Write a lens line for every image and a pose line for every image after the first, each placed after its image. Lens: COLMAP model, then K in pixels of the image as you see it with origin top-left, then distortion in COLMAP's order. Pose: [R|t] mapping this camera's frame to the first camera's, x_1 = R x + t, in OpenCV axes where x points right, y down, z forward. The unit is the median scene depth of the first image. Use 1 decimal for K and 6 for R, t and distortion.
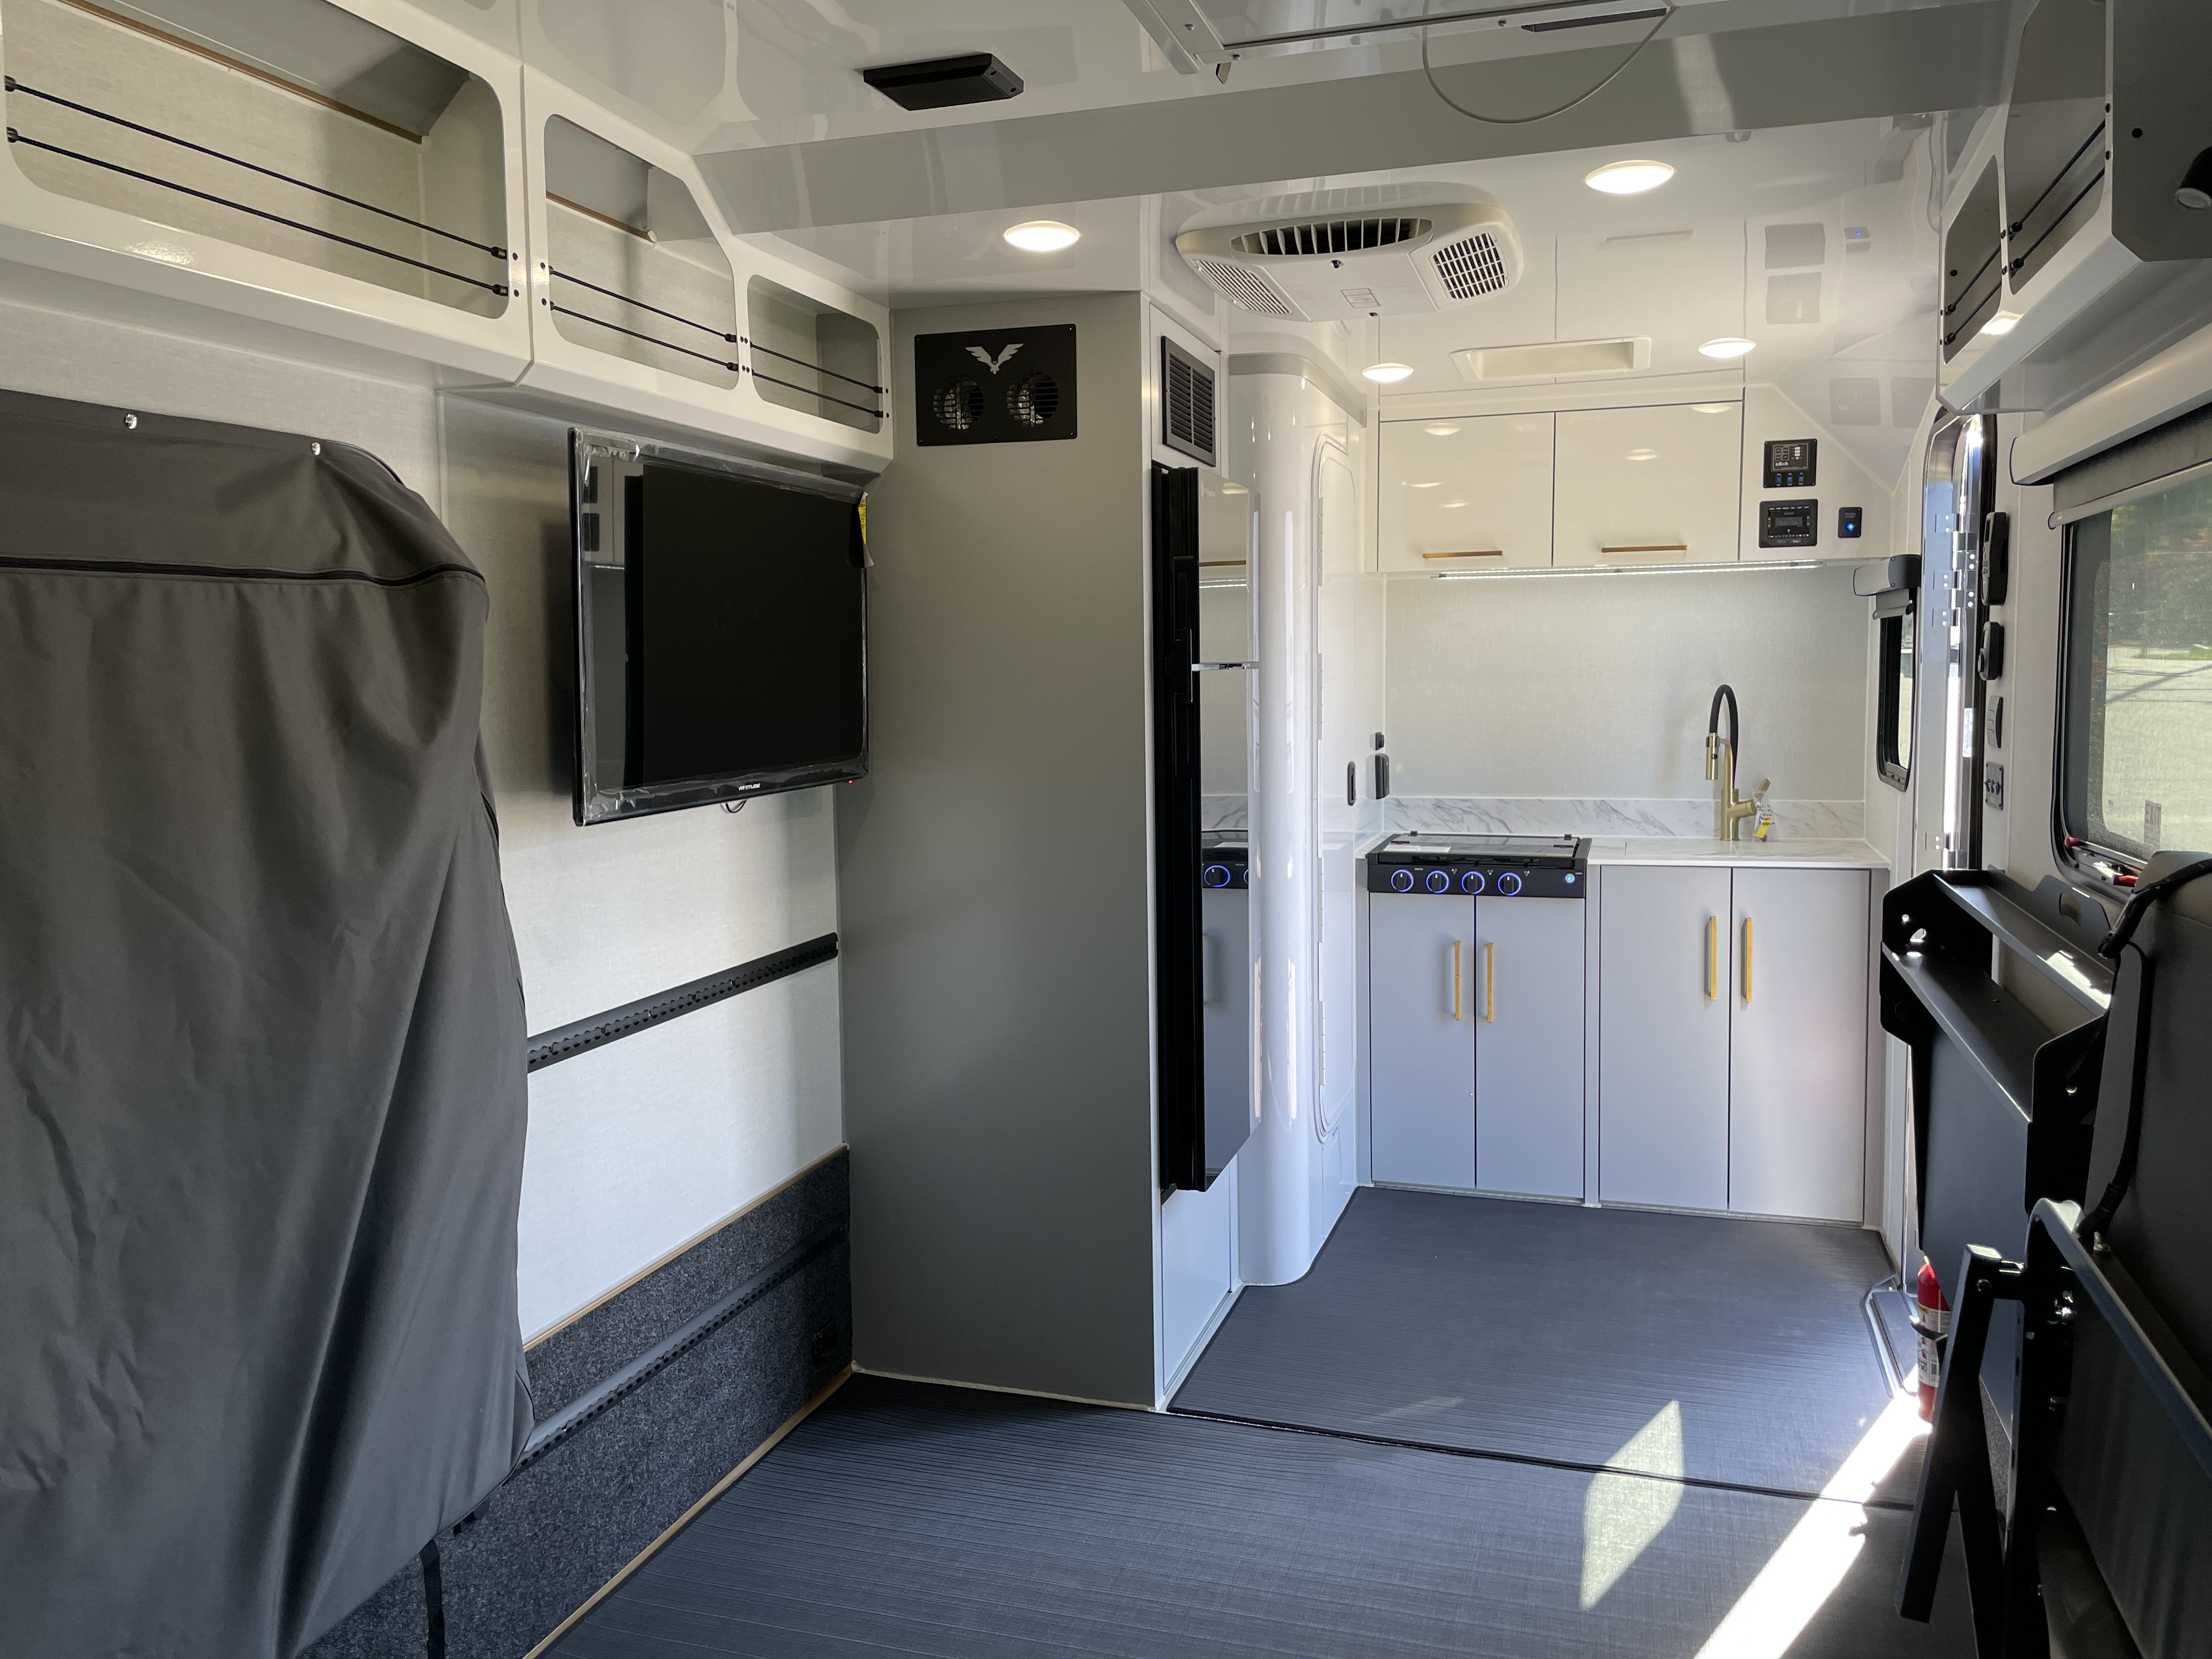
lens RADIAL K [[1673.7, 0, 1096.9], [0, 1673.7, 820.2], [0, 0, 1]] dist [0.096196, -0.139352]
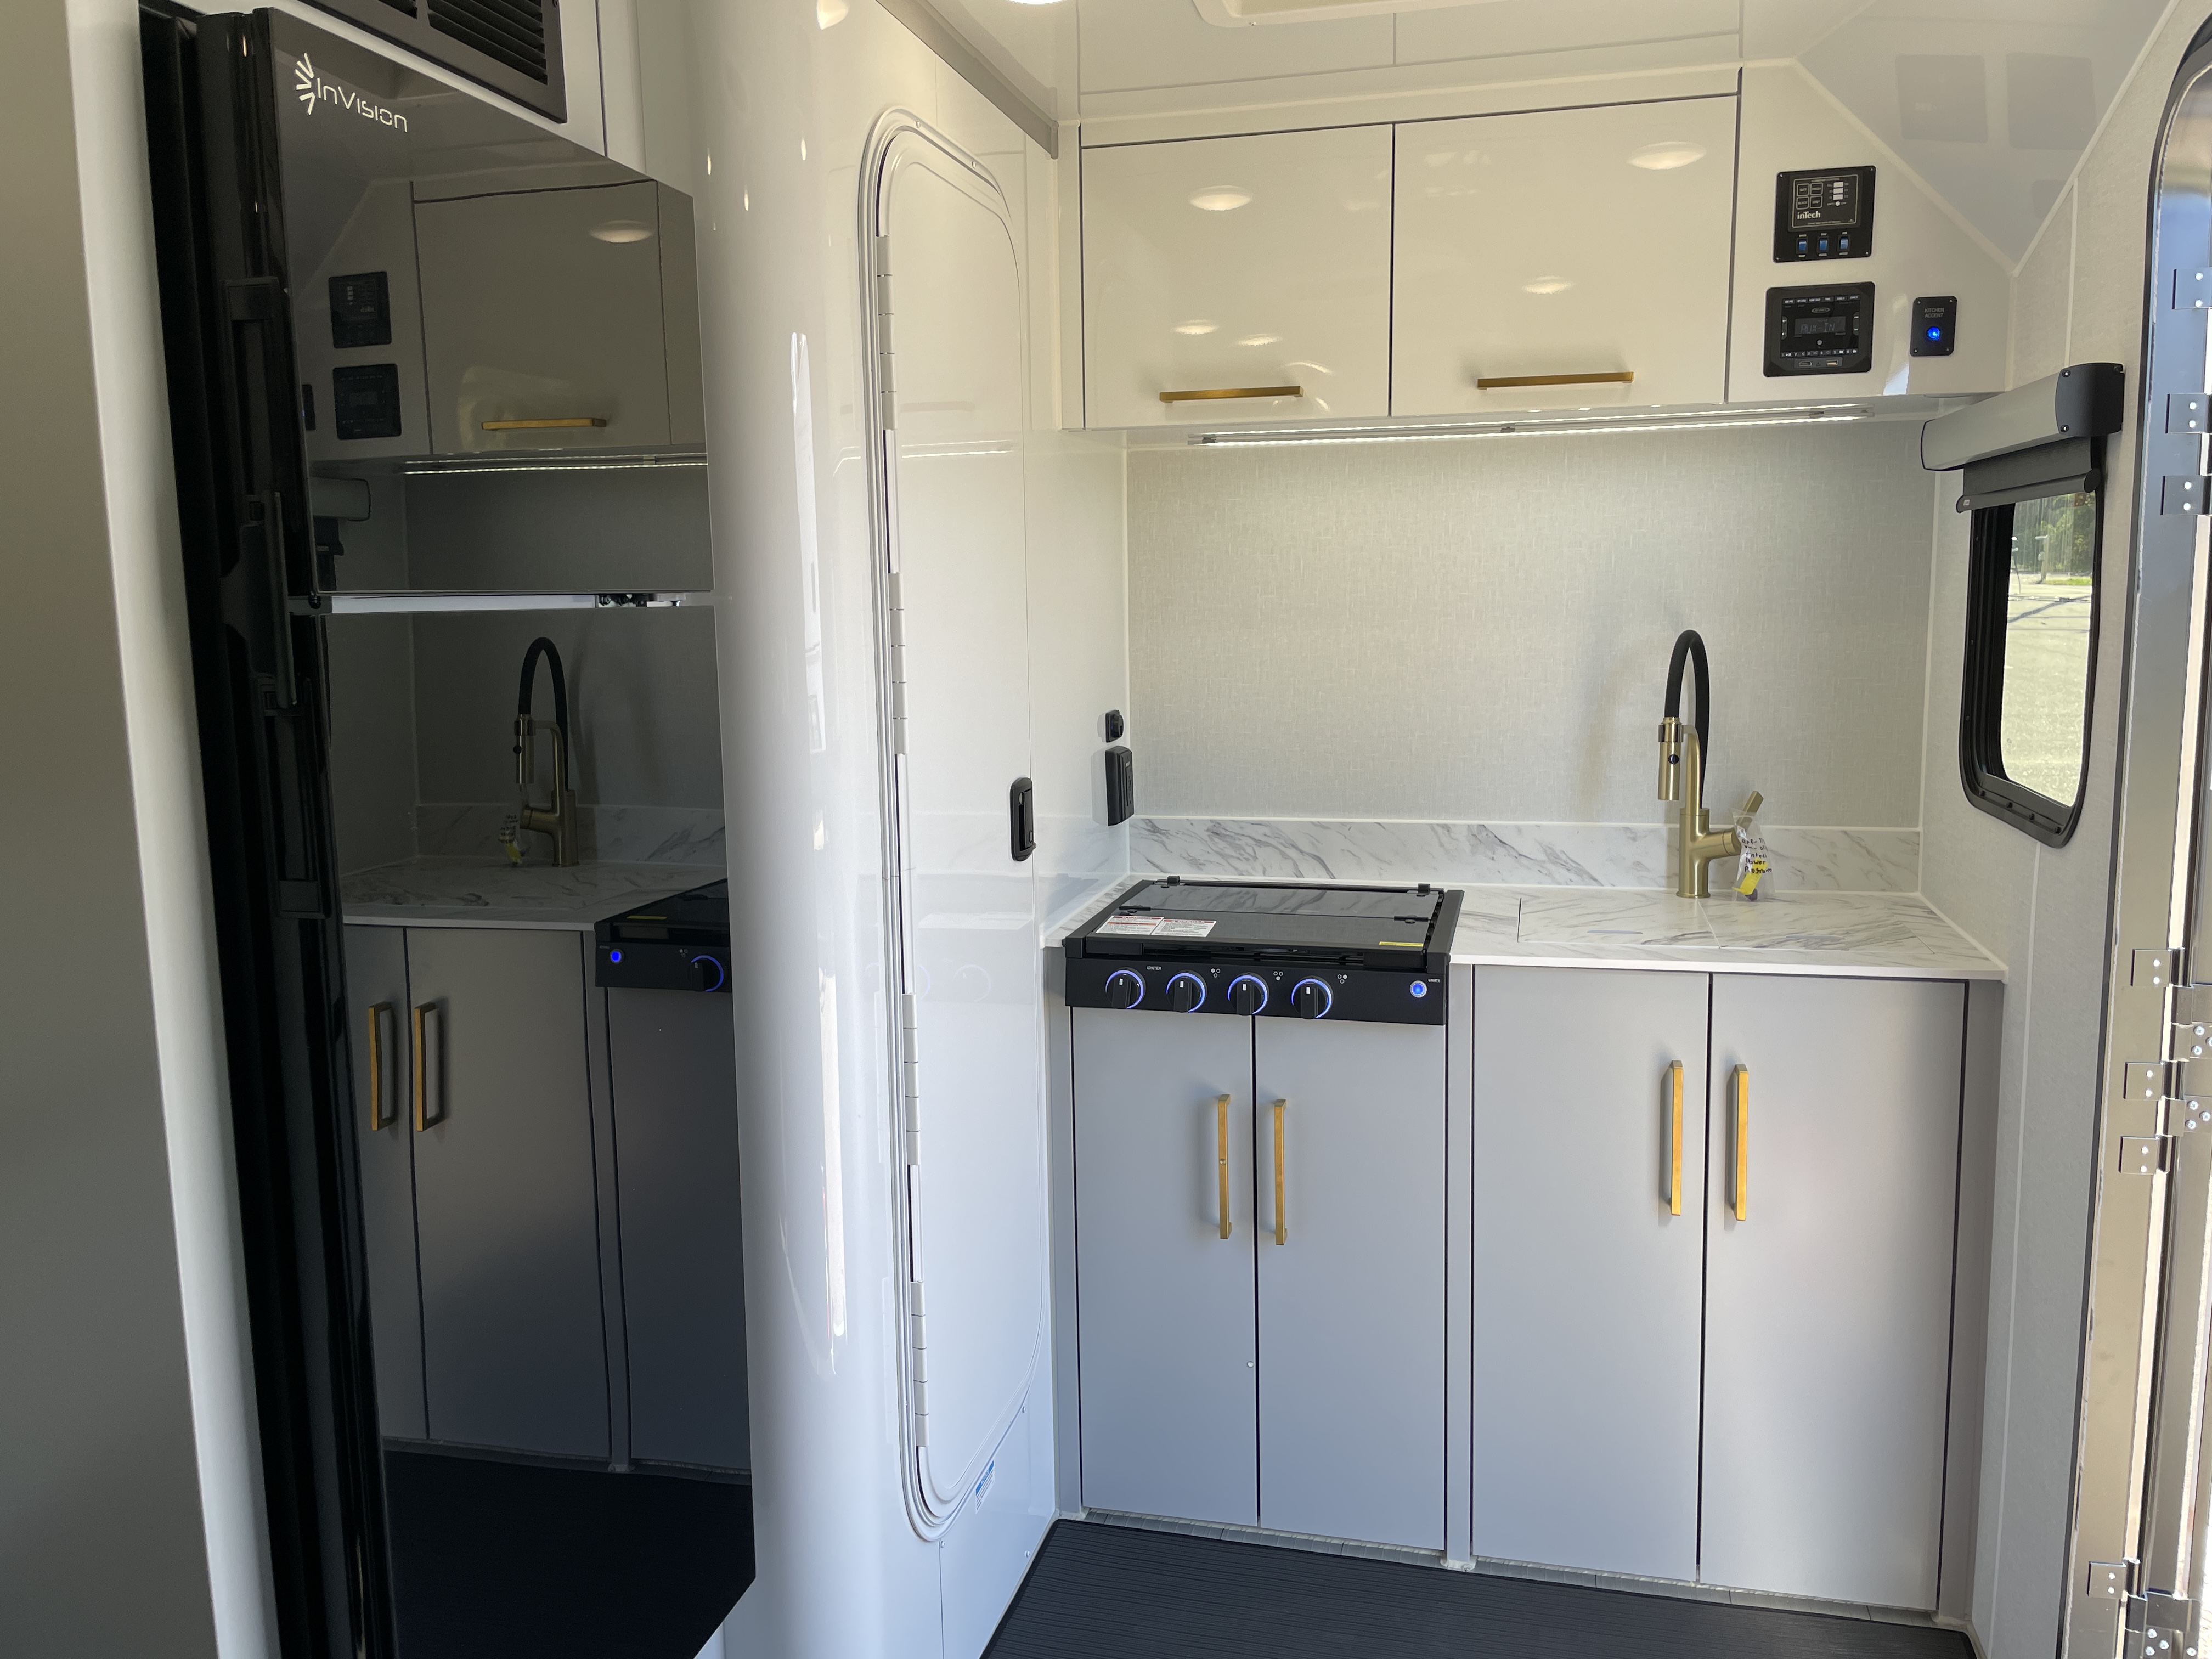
lens RADIAL K [[1672.0, 0, 1106.0], [0, 1672.0, 829.5], [0, 0, 1]] dist [0.096635, -0.139387]
pose [[0.998151, -0.010804, 0.059818, 0.143761], [0.007967, 0.998841, 0.047466, -0.042910], [-0.060261, -0.046901, 0.997080, 0.453916]]
